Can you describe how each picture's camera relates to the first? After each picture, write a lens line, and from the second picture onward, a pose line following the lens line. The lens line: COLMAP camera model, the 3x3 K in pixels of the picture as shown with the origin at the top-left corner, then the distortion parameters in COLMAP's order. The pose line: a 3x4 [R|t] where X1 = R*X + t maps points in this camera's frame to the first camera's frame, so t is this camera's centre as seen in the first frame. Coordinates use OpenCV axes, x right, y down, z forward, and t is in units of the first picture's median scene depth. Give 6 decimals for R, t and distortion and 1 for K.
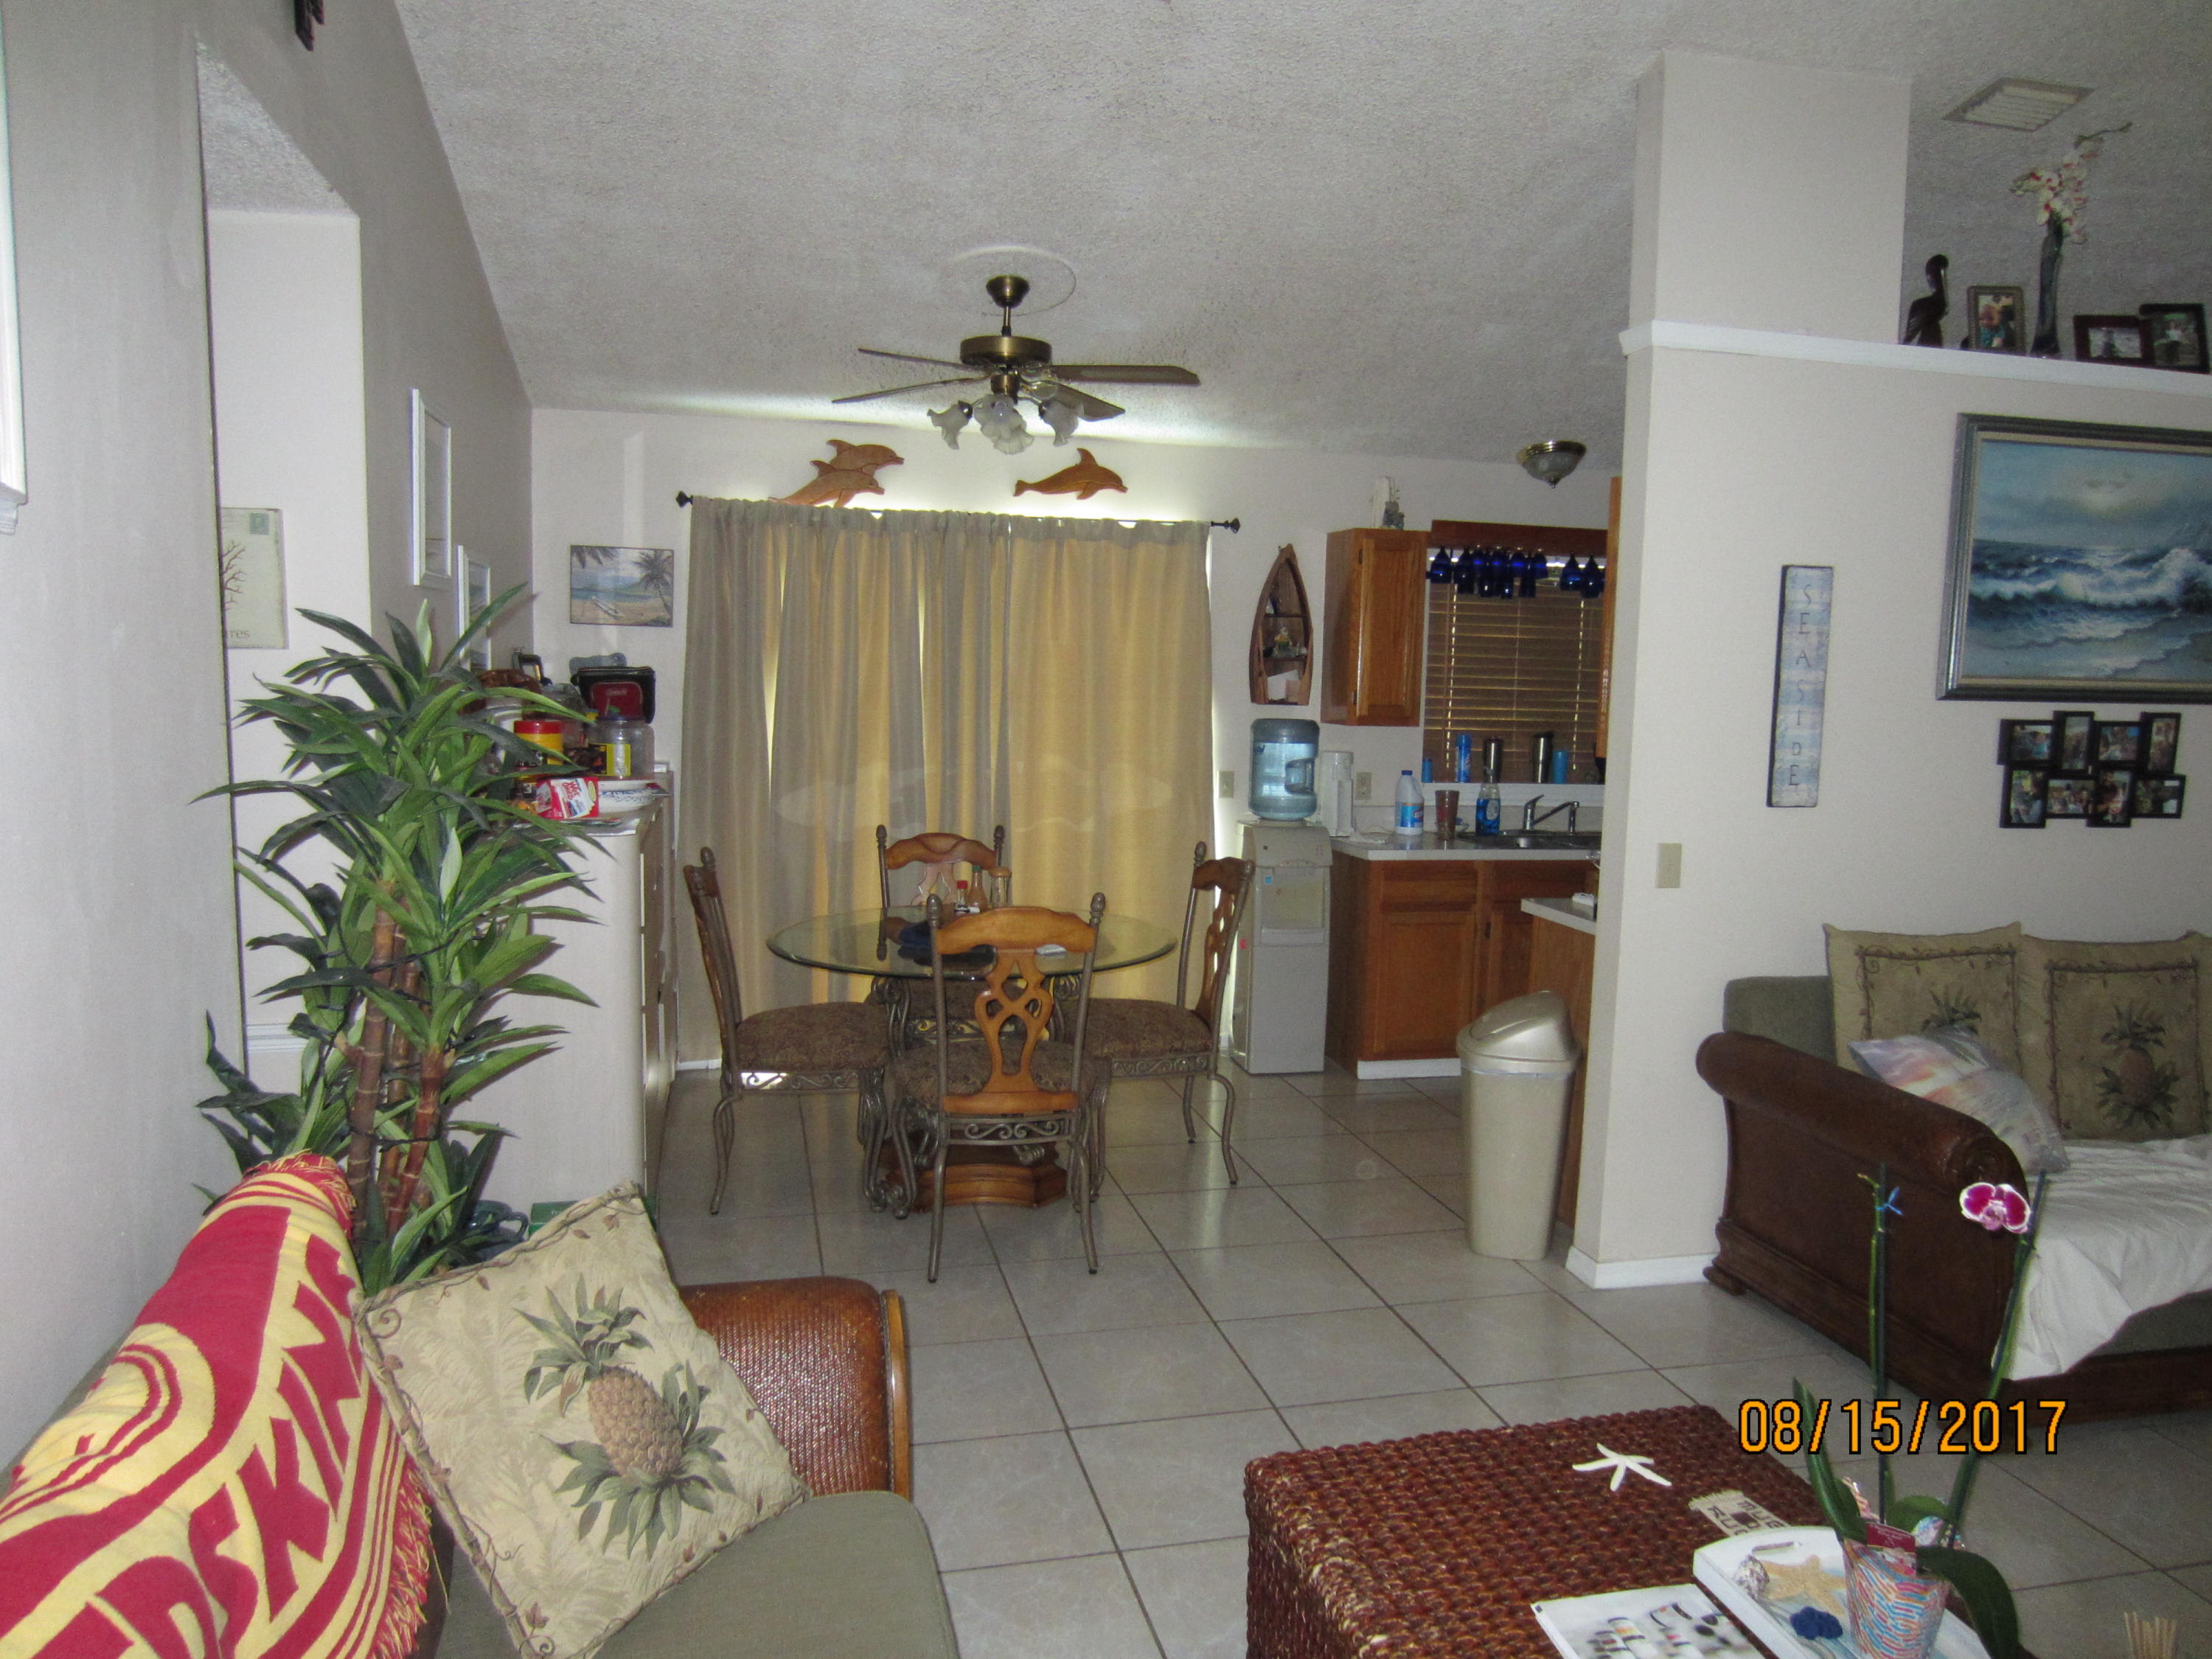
lens RADIAL K [[1567.0, 0, 1106.0], [0, 1567.0, 829.5], [0, 0, 1]] dist [-0.028807, 0.006871]
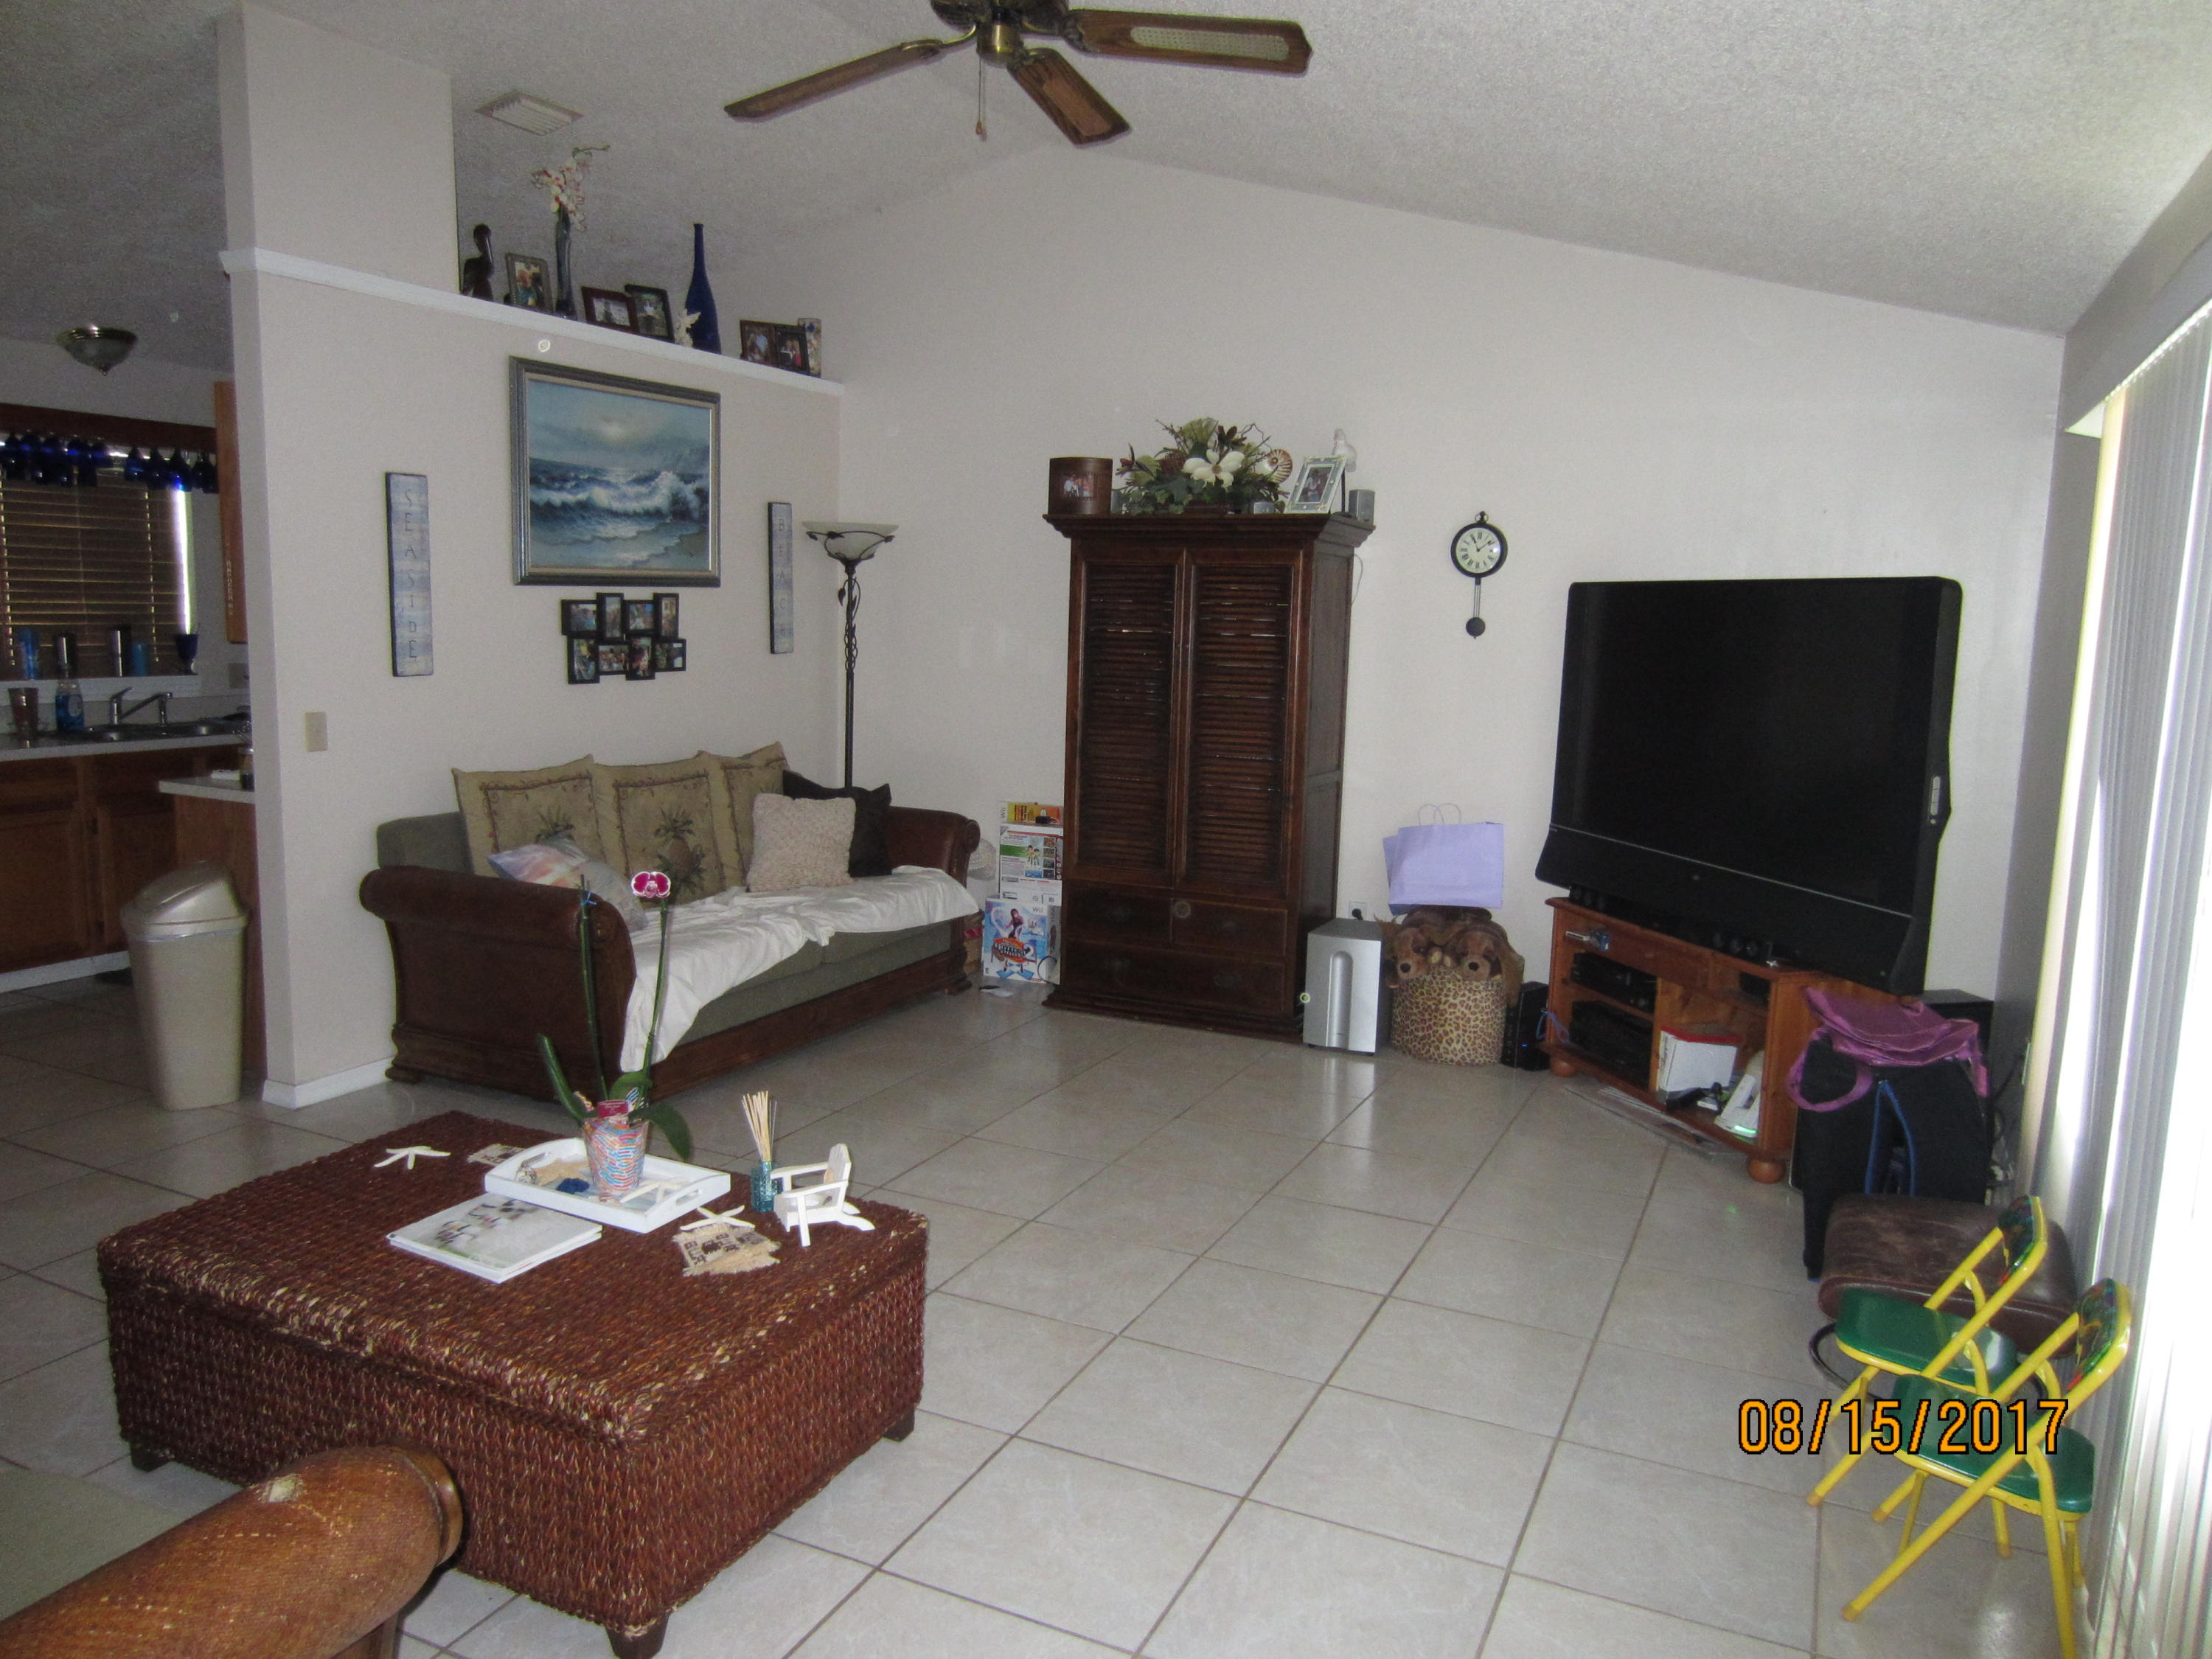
lens RADIAL K [[1567.0, 0, 1106.0], [0, 1567.0, 829.5], [0, 0, 1]] dist [-0.028807, 0.006871]
pose [[0.628785, -0.123572, 0.767697, -0.158730], [0.072027, 0.992303, 0.100731, 0.020521], [-0.774236, -0.008044, 0.632846, -0.173724]]
